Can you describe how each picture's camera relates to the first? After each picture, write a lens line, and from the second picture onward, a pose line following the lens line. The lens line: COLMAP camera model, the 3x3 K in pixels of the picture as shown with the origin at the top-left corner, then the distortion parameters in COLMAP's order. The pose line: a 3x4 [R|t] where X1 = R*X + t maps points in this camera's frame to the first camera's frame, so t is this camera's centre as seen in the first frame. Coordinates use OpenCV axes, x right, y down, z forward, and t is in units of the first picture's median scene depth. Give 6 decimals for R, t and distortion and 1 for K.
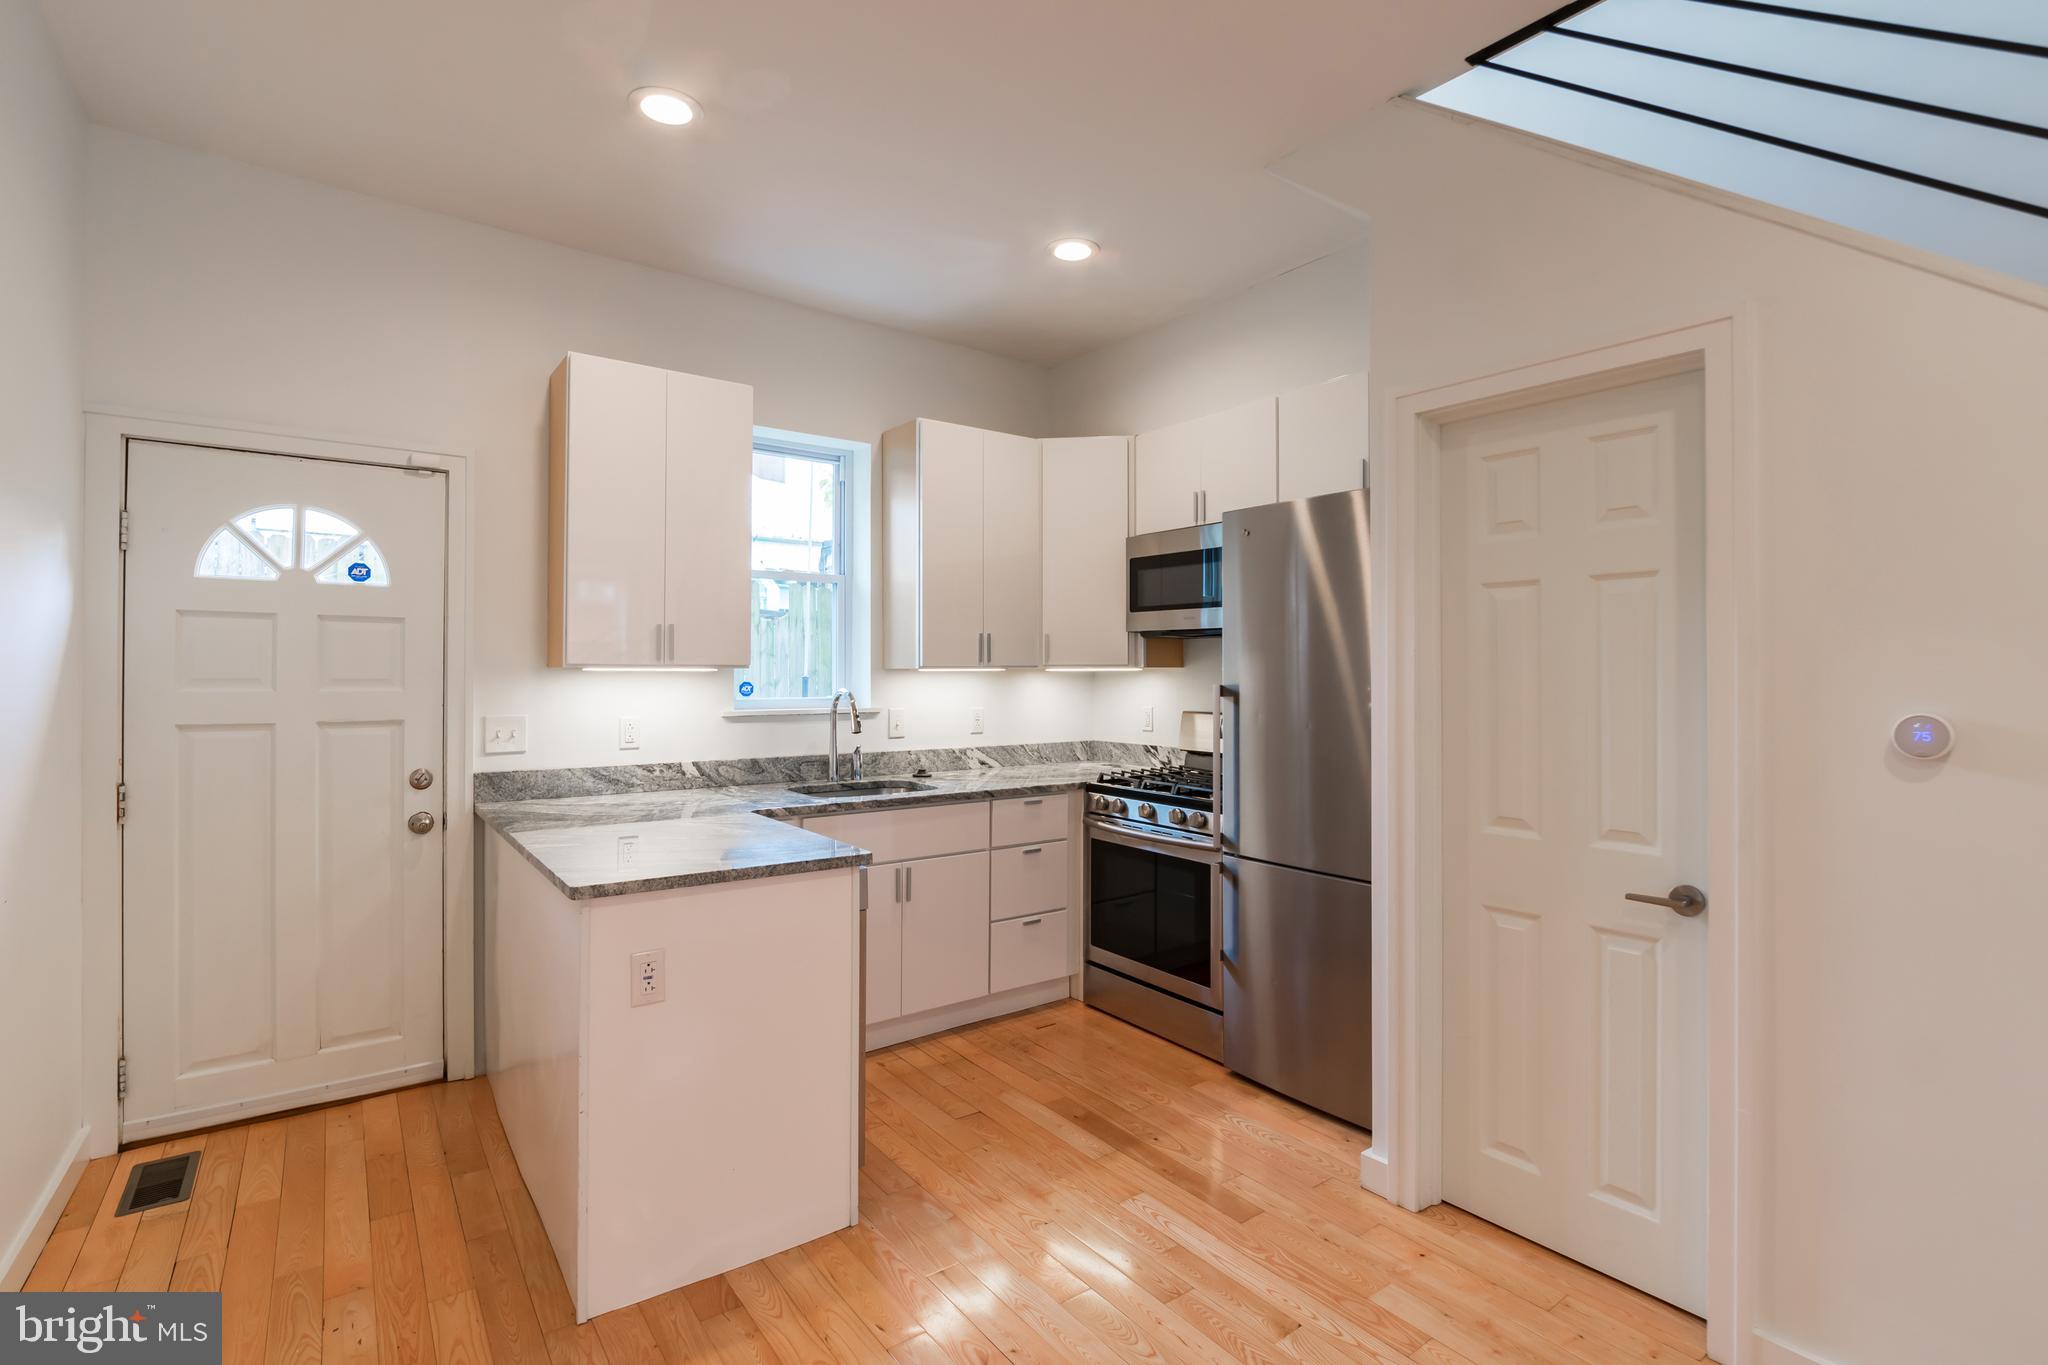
lens RADIAL K [[939.0, 0, 1030.1], [0, 939.0, 664.2], [0, 0, 1]] dist [-0.011581, 0.000210]
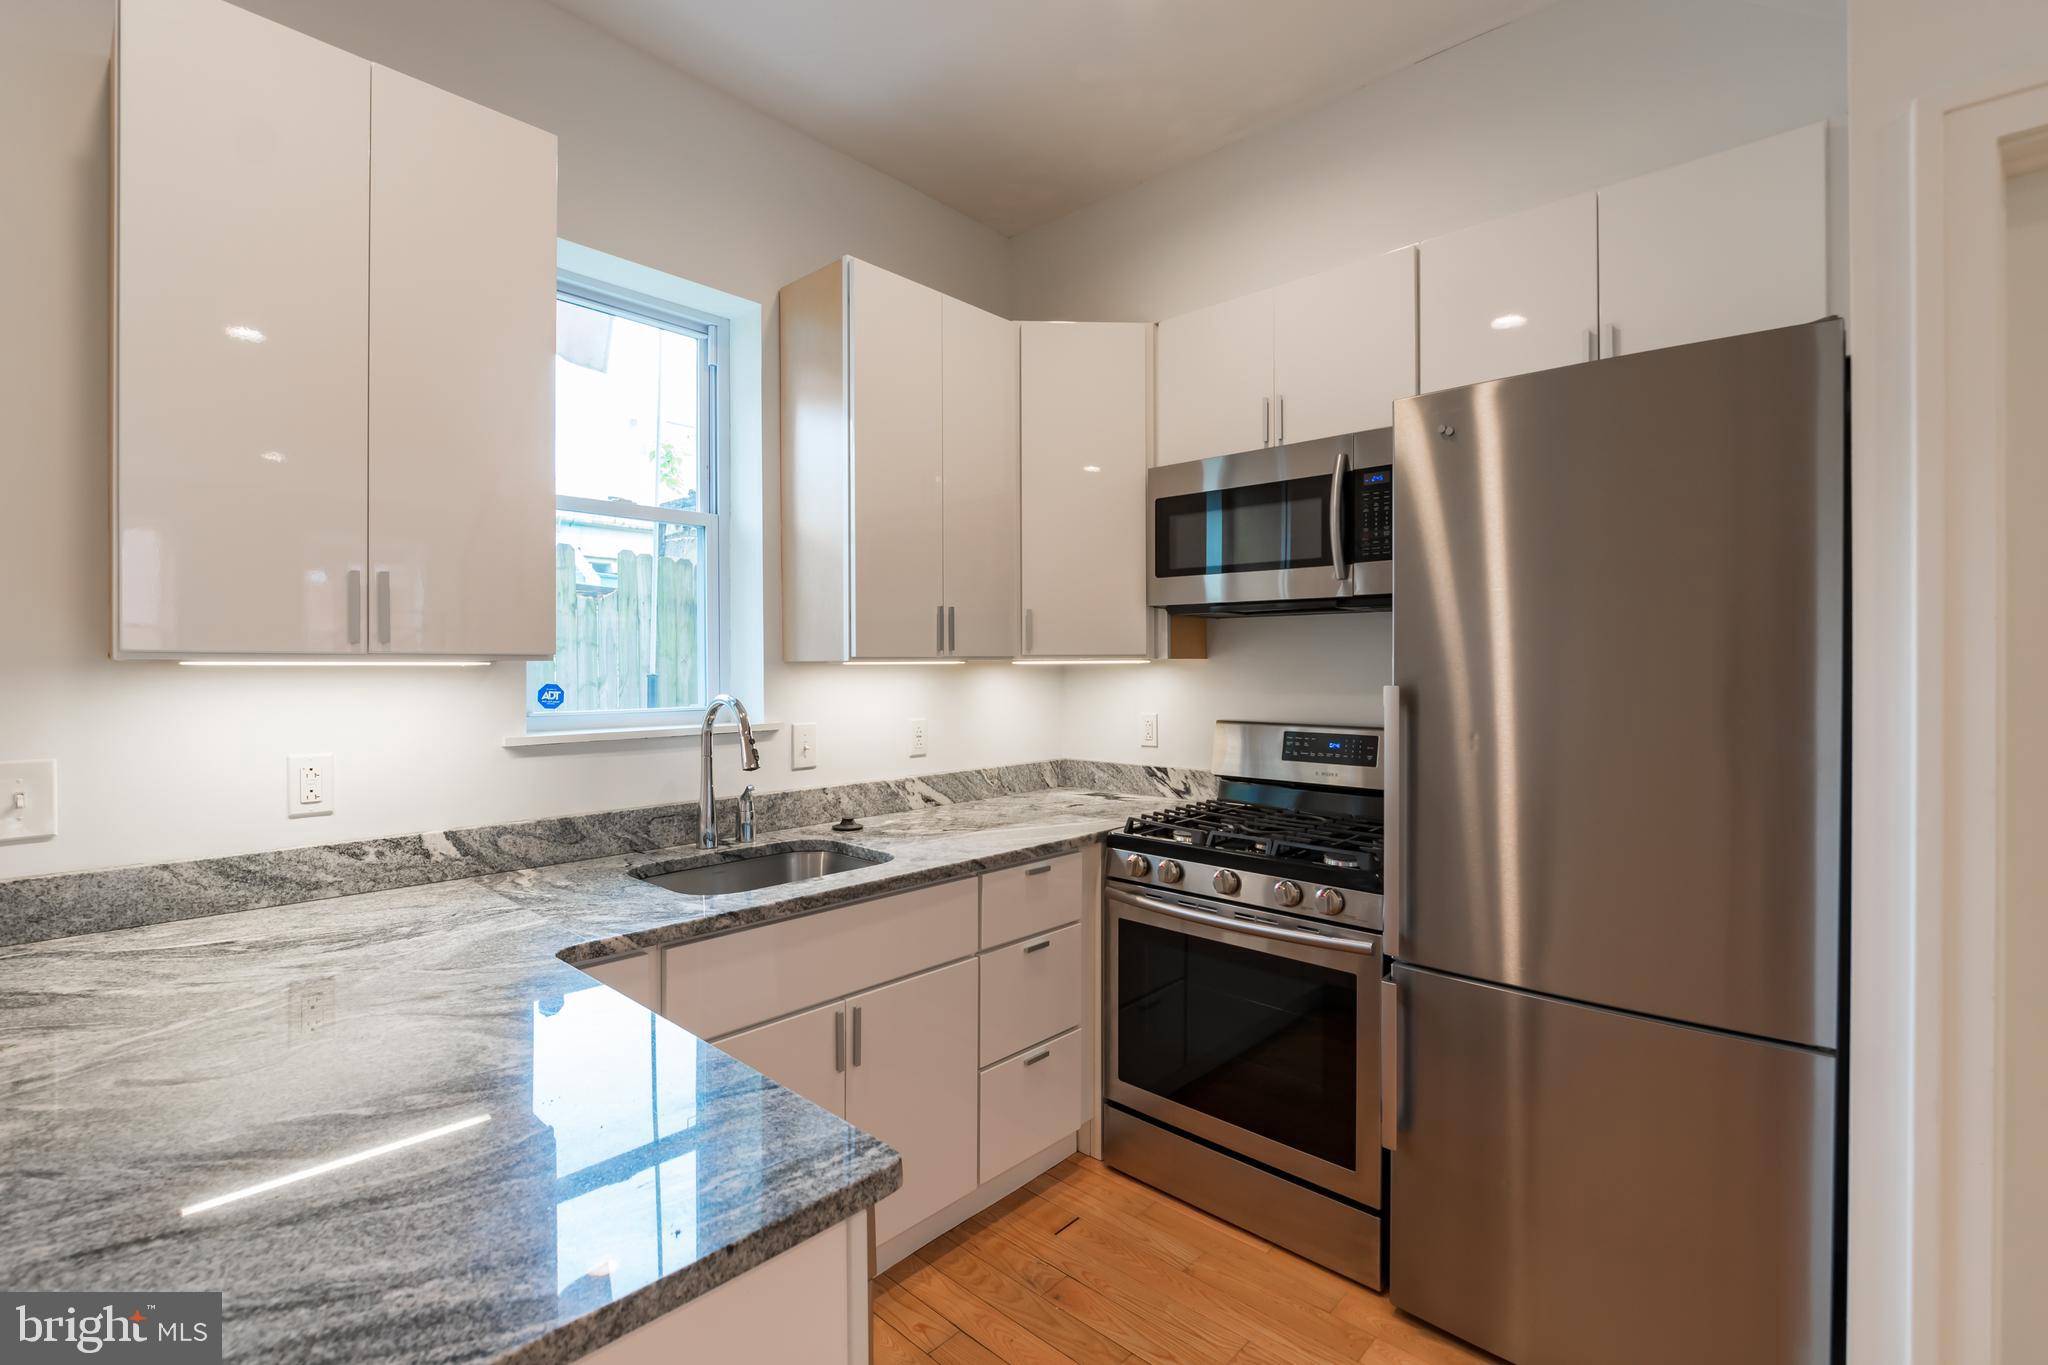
lens RADIAL K [[905.5, 0, 1025.7], [0, 905.5, 671.5], [0, 0, 1]] dist [-0.010293, -0.000476]
pose [[0.983853, -0.004788, 0.178916, -0.114569], [0.002281, 0.999896, 0.014217, 0.003610], [-0.178965, -0.013579, 0.983762, 0.403124]]
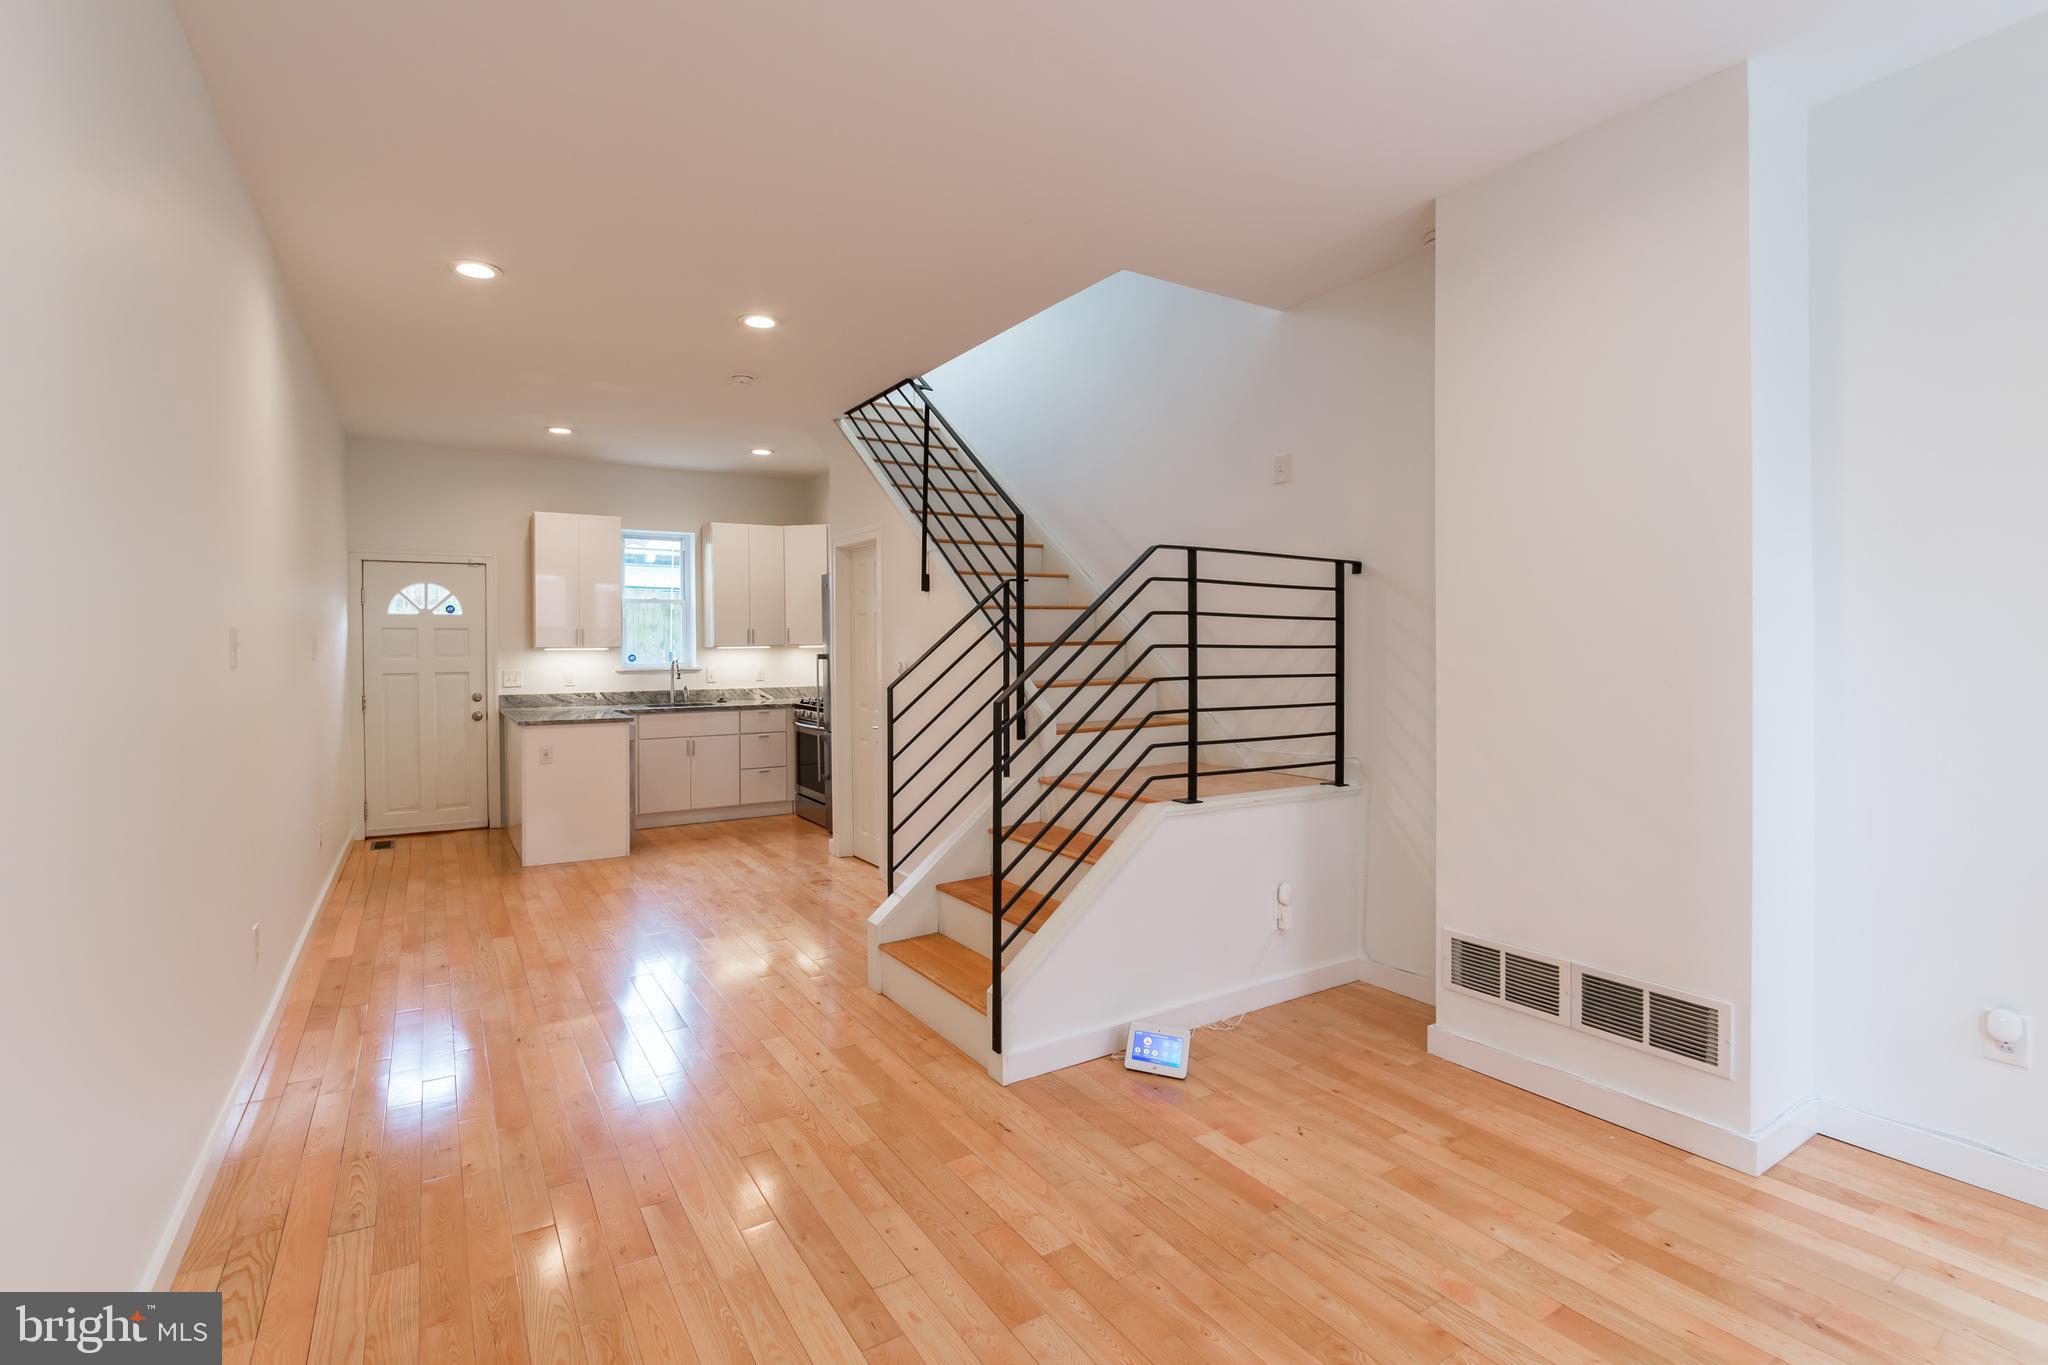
lens RADIAL K [[922.7, 0, 980.6], [0, 922.7, 651.8], [0, 0, 1]] dist [-0.002357, -0.000232]
pose [[0.994965, -0.008935, -0.099827, 0.672653], [0.010539, 0.999823, 0.015555, -0.010640], [0.099671, -0.016528, 0.994883, -0.942634]]
